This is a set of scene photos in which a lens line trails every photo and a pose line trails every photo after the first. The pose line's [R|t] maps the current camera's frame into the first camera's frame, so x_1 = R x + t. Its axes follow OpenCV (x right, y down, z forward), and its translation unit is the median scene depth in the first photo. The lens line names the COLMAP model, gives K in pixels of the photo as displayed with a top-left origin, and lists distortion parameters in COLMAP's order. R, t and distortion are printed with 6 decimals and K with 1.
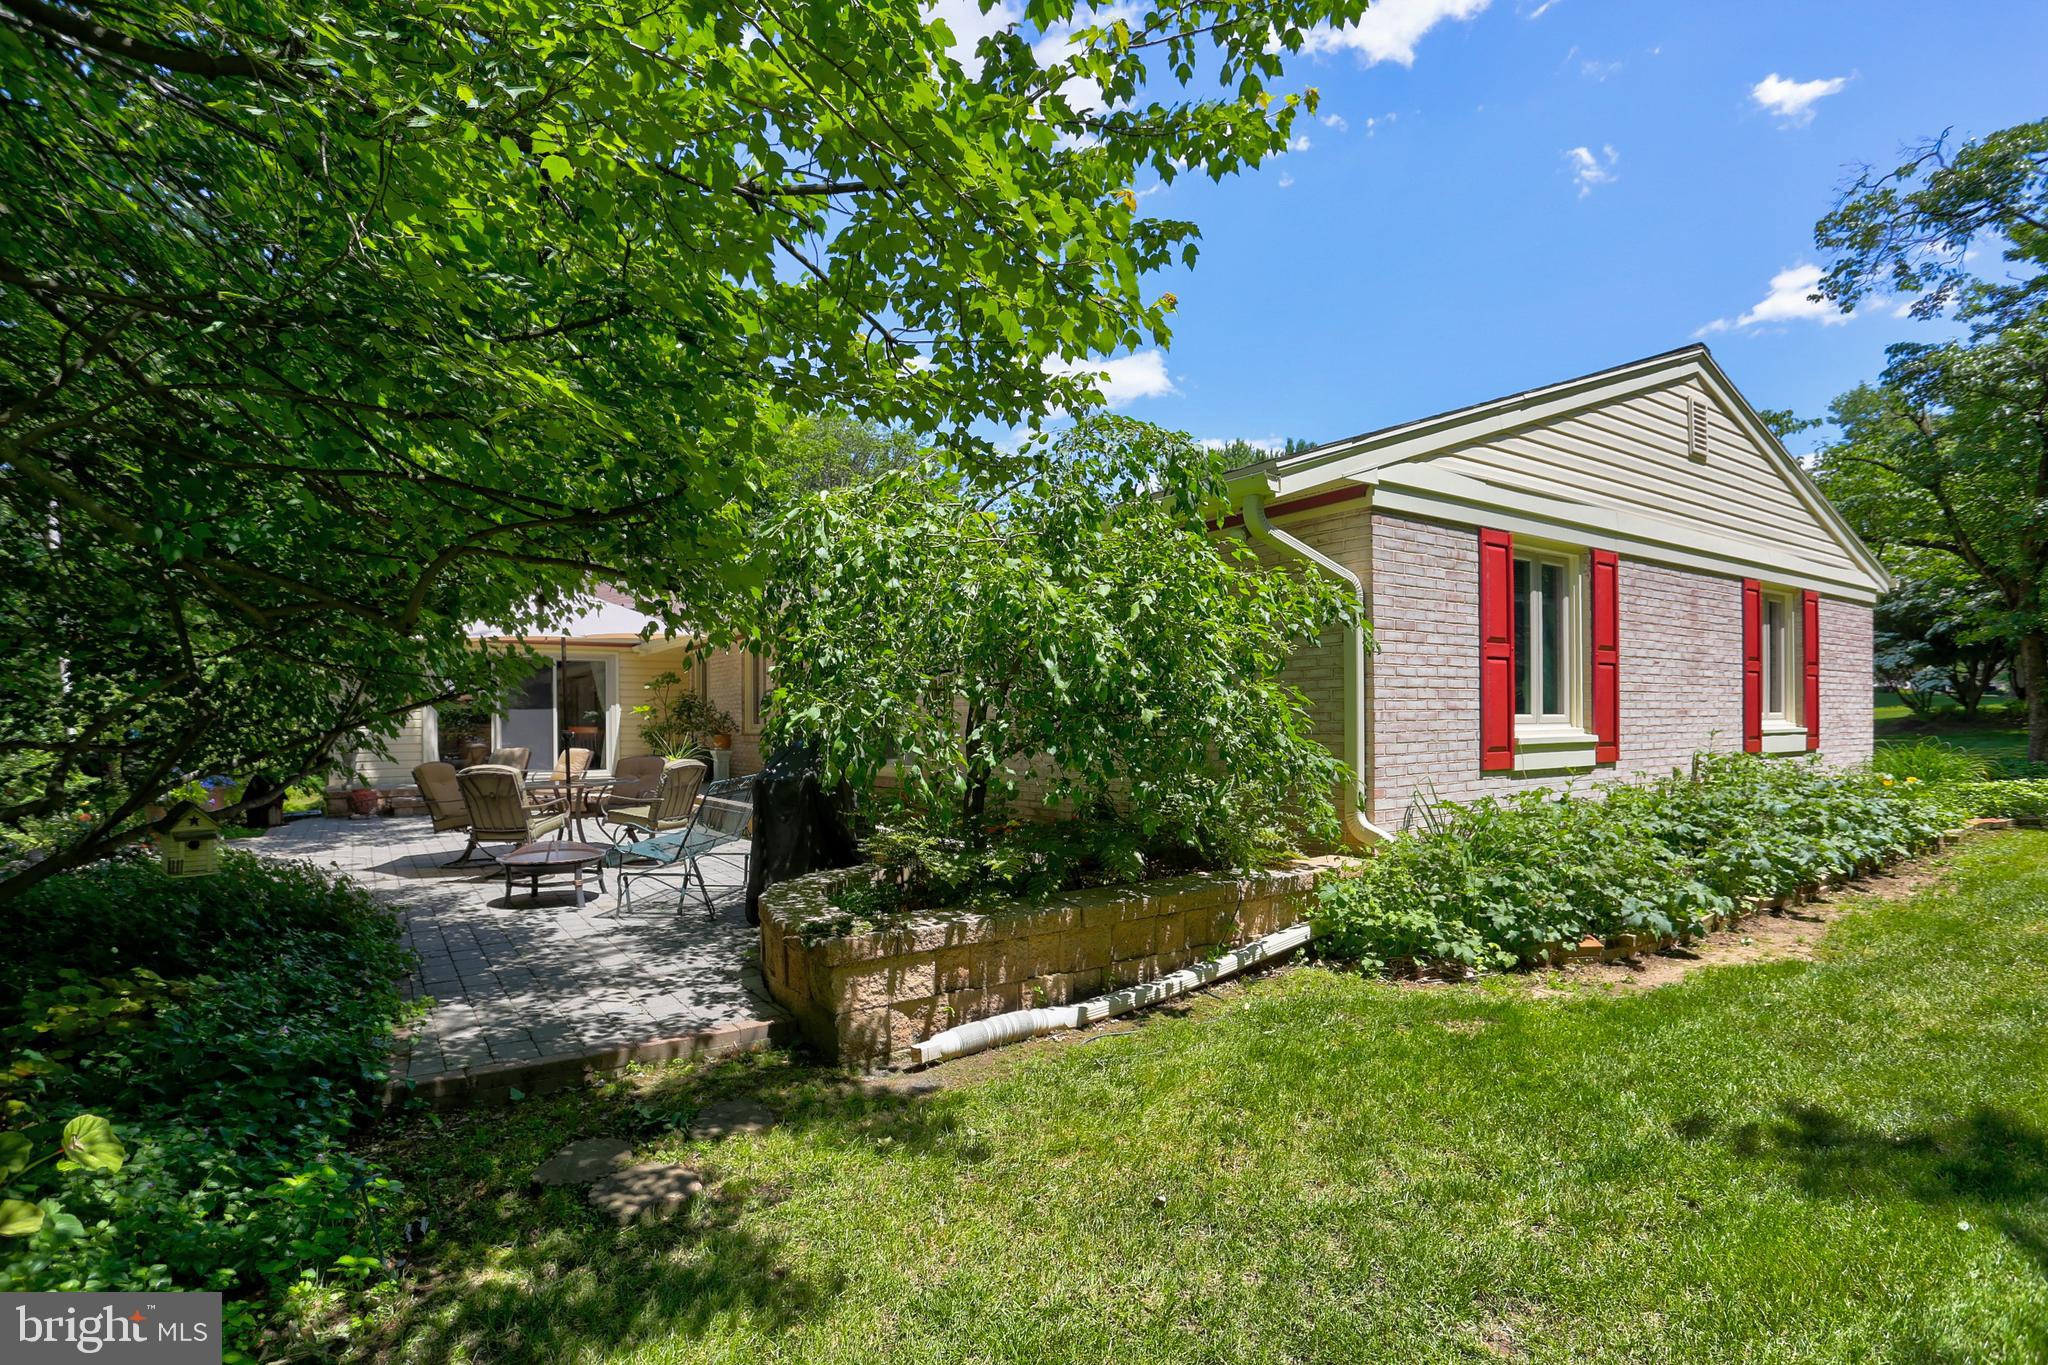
lens RADIAL K [[1000.9, 0, 1023.8], [0, 1000.9, 672.3], [0, 0, 1]] dist [-0.061309, 0.022520]
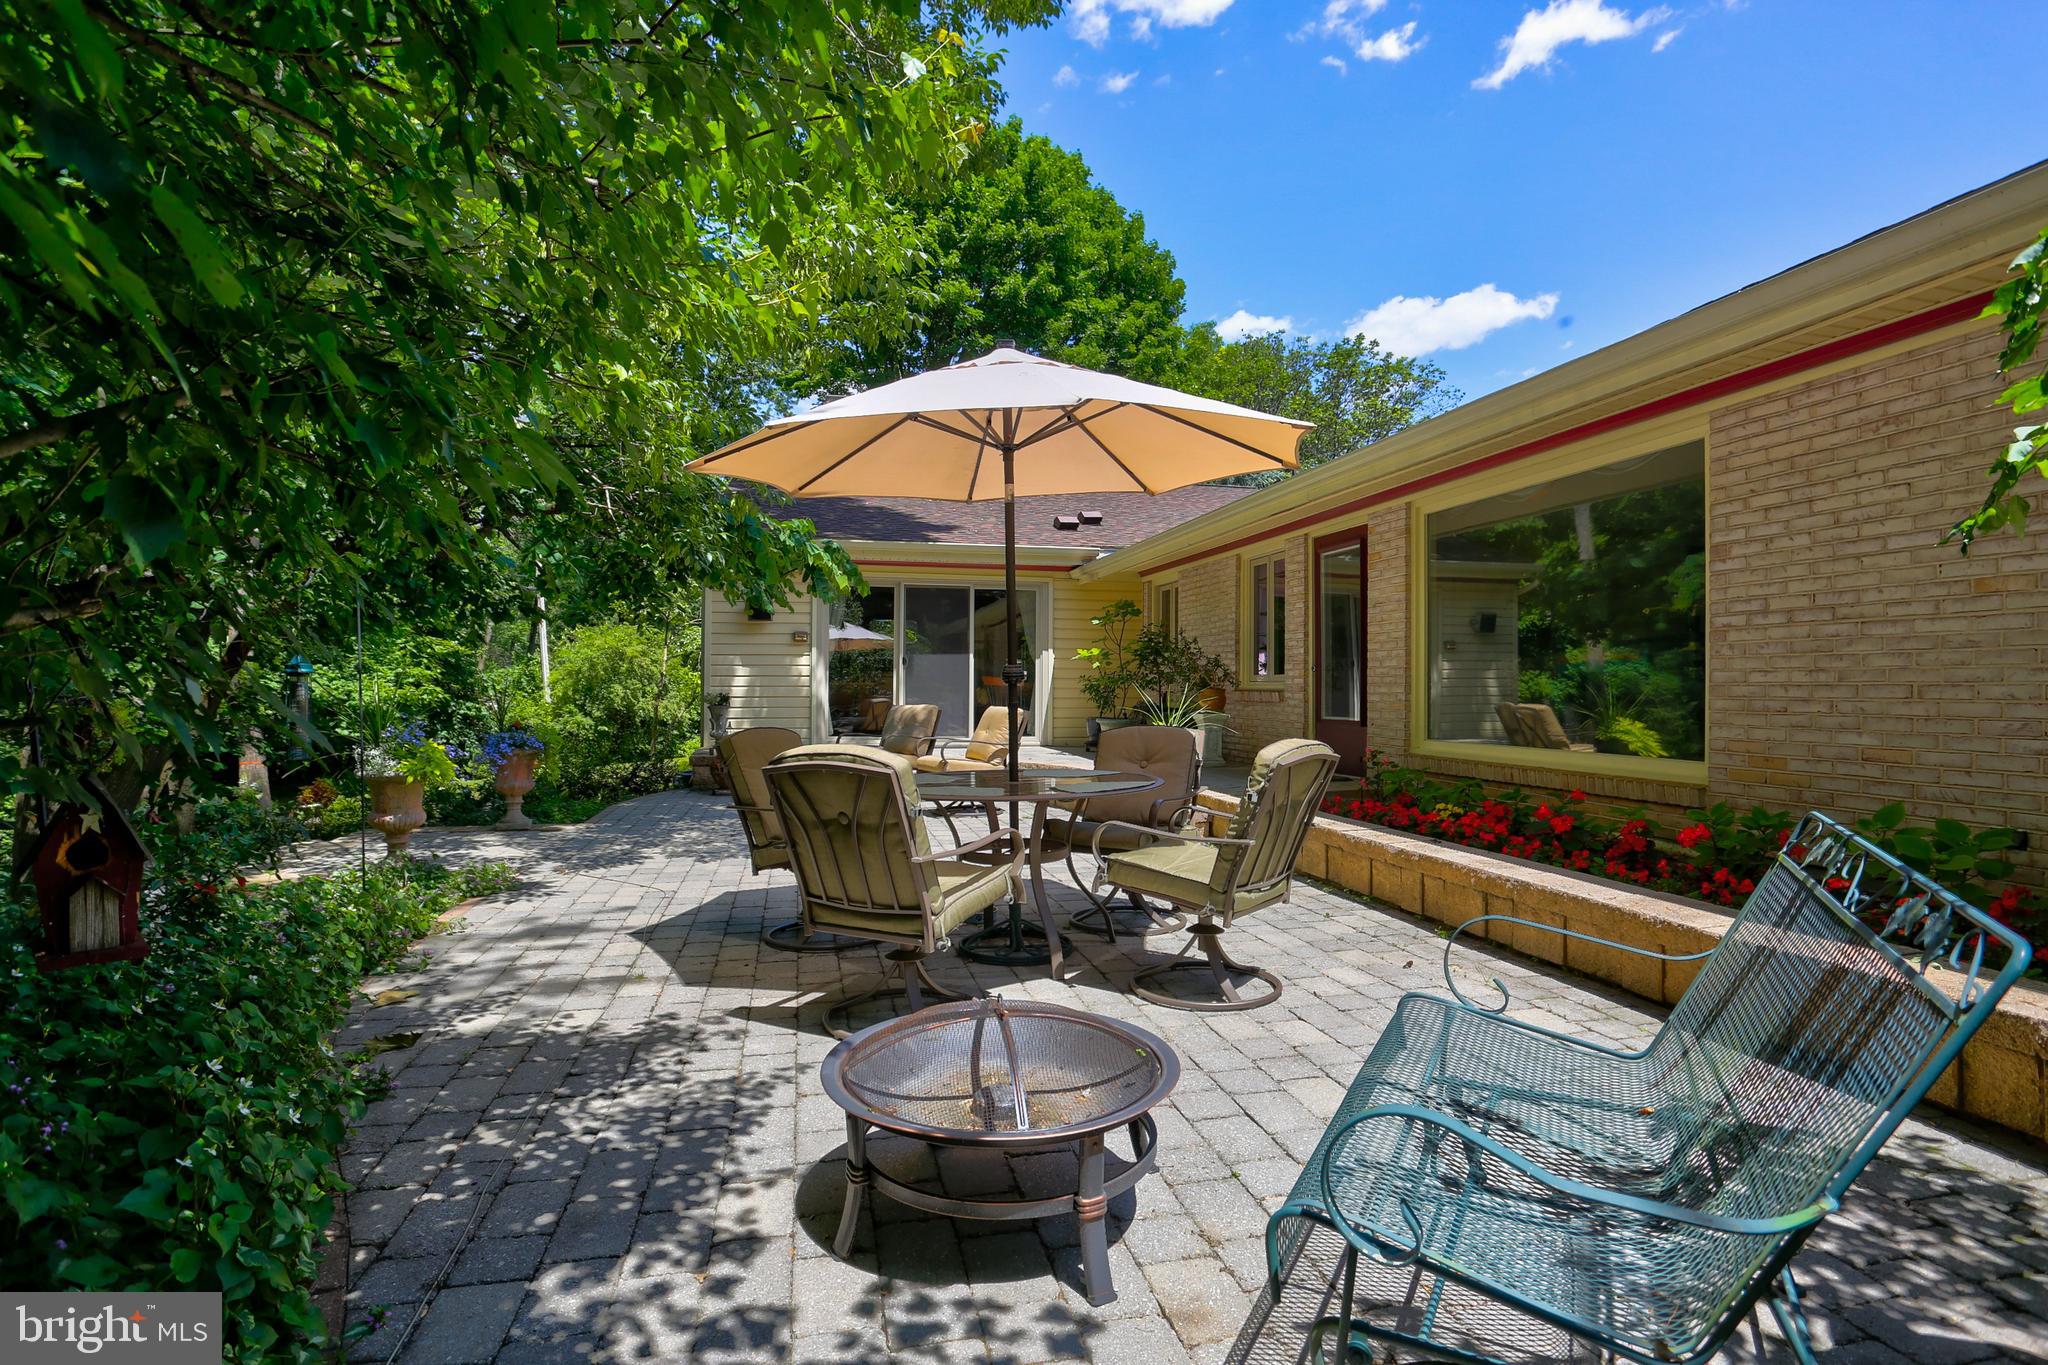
lens RADIAL K [[1000.9, 0, 1023.8], [0, 1000.9, 672.3], [0, 0, 1]] dist [-0.061309, 0.022520]
pose [[0.926859, 0.006922, -0.375347, -0.169380], [0.006488, 0.999385, 0.034452, 0.027190], [0.375354, -0.034367, 0.926244, 0.343968]]
